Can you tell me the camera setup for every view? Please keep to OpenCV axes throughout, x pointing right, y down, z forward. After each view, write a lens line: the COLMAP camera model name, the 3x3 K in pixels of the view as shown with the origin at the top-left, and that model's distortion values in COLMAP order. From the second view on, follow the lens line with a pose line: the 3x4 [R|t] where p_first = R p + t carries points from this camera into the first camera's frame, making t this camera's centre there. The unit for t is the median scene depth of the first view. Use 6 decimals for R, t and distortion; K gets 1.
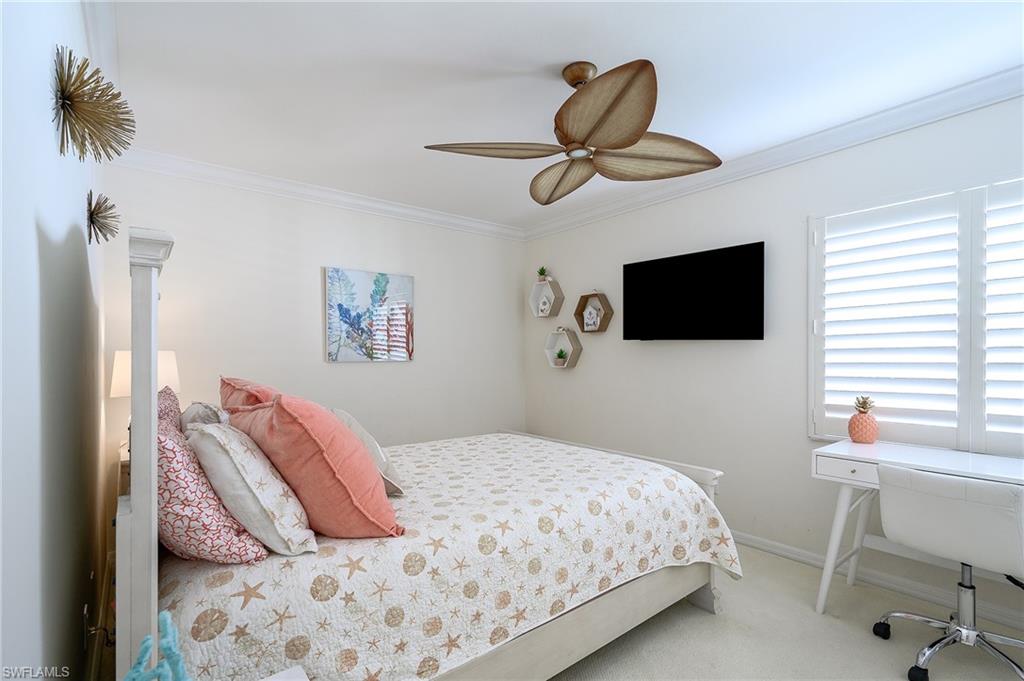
lens RADIAL K [[474.3, 0, 513.3], [0, 474.3, 350.3], [0, 0, 1]] dist [0.001506, 0.000036]
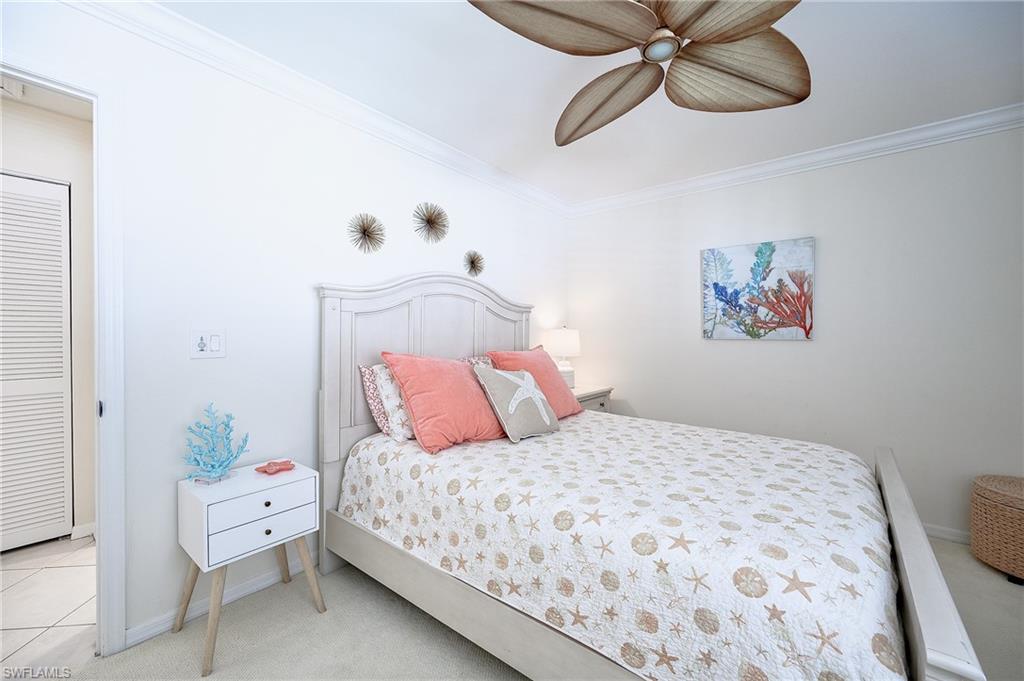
lens RADIAL K [[413.1, 0, 513.6], [0, 413.1, 333.5], [0, 0, 1]] dist [-0.000375, 0.000046]
pose [[0.216334, 0.005609, -0.976303, 0.413381], [0.004985, 0.999964, 0.006849, 0.003946], [0.976307, -0.006348, 0.216299, 0.379746]]
